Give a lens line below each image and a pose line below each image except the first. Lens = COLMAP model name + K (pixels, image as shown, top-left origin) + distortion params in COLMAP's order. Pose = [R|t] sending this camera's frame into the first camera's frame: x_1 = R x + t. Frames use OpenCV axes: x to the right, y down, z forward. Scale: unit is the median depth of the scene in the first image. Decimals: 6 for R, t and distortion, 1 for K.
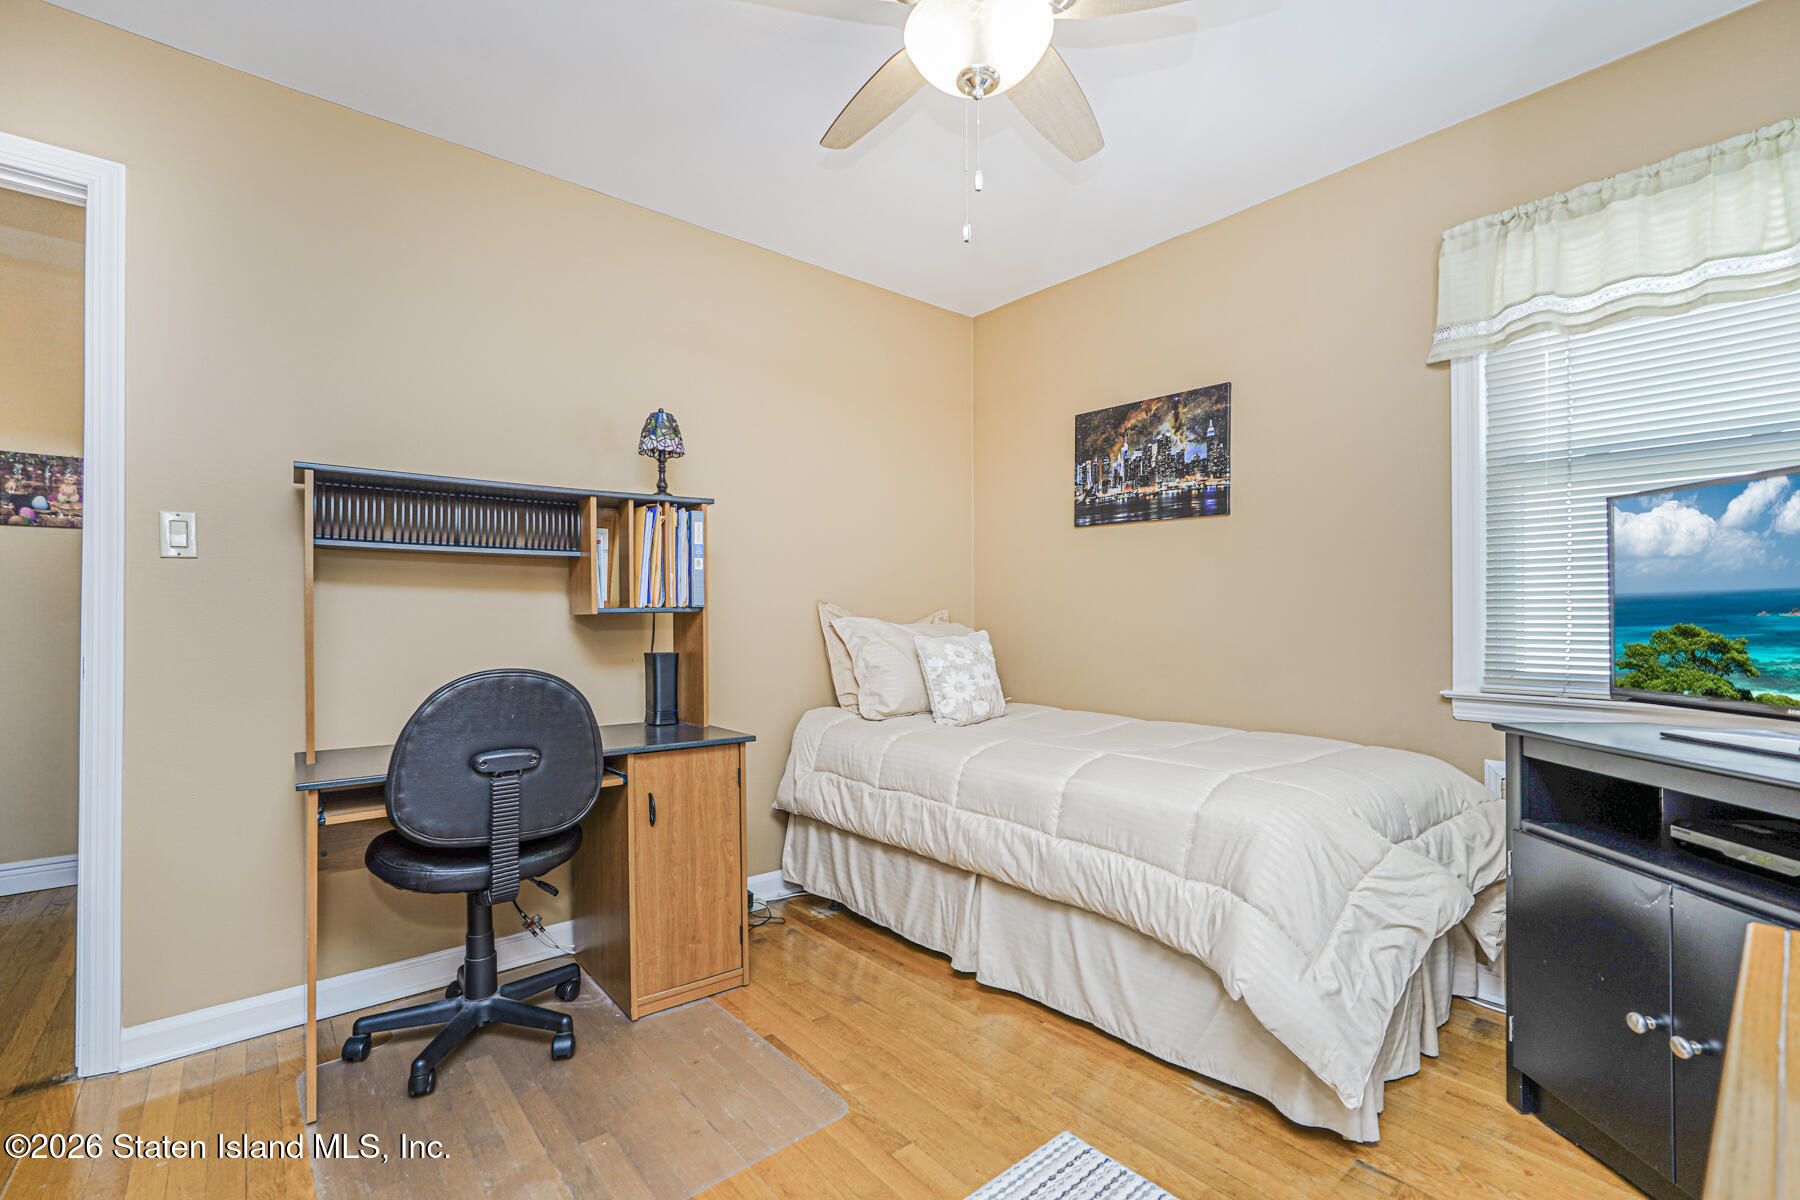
lens RADIAL K [[796.4, 0, 903.6], [0, 796.4, 607.6], [0, 0, 1]] dist [-0.002526, 0.000354]
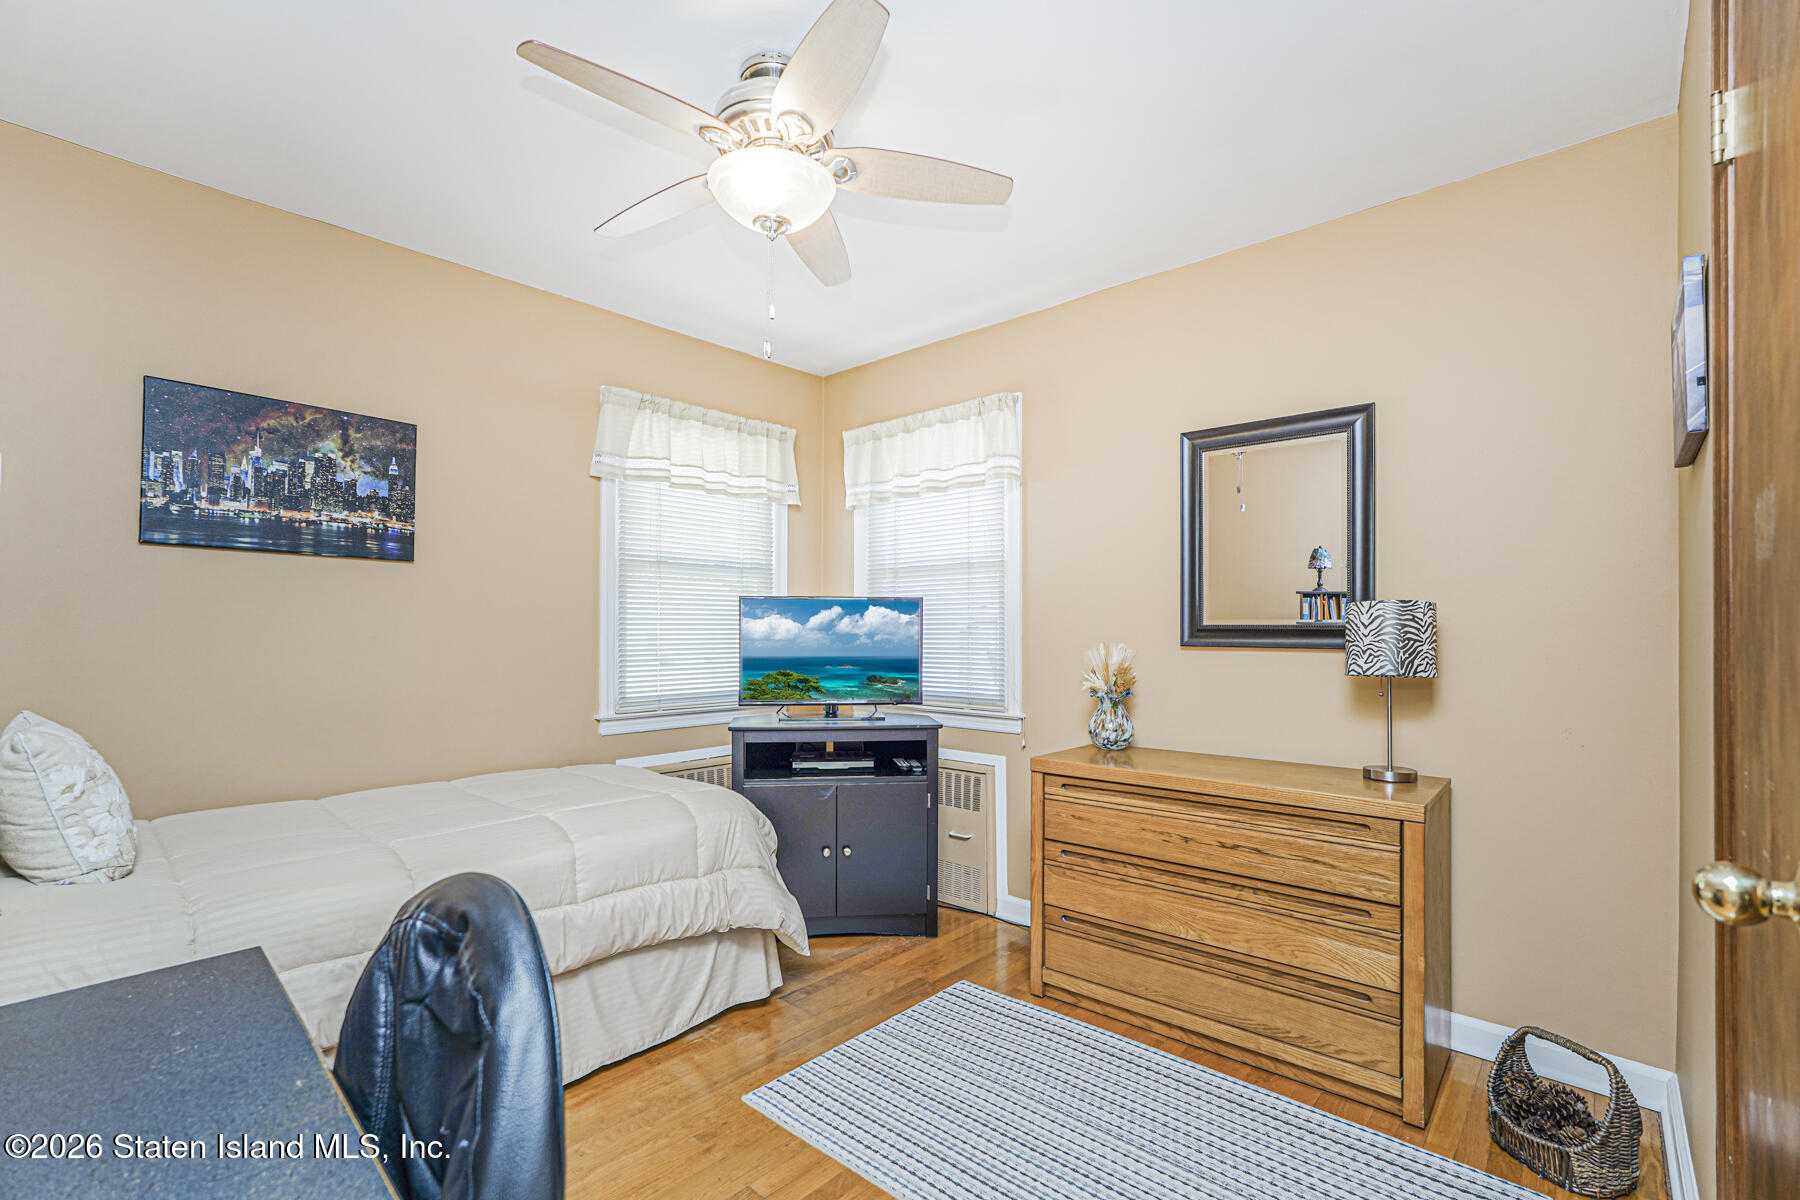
lens RADIAL K [[796.4, 0, 903.6], [0, 796.4, 607.6], [0, 0, 1]] dist [-0.002526, 0.000354]
pose [[-0.123304, -0.004212, 0.992360, -0.588459], [-0.039575, 0.999216, -0.000676, -0.079432], [-0.991580, -0.039356, -0.123374, 0.494512]]
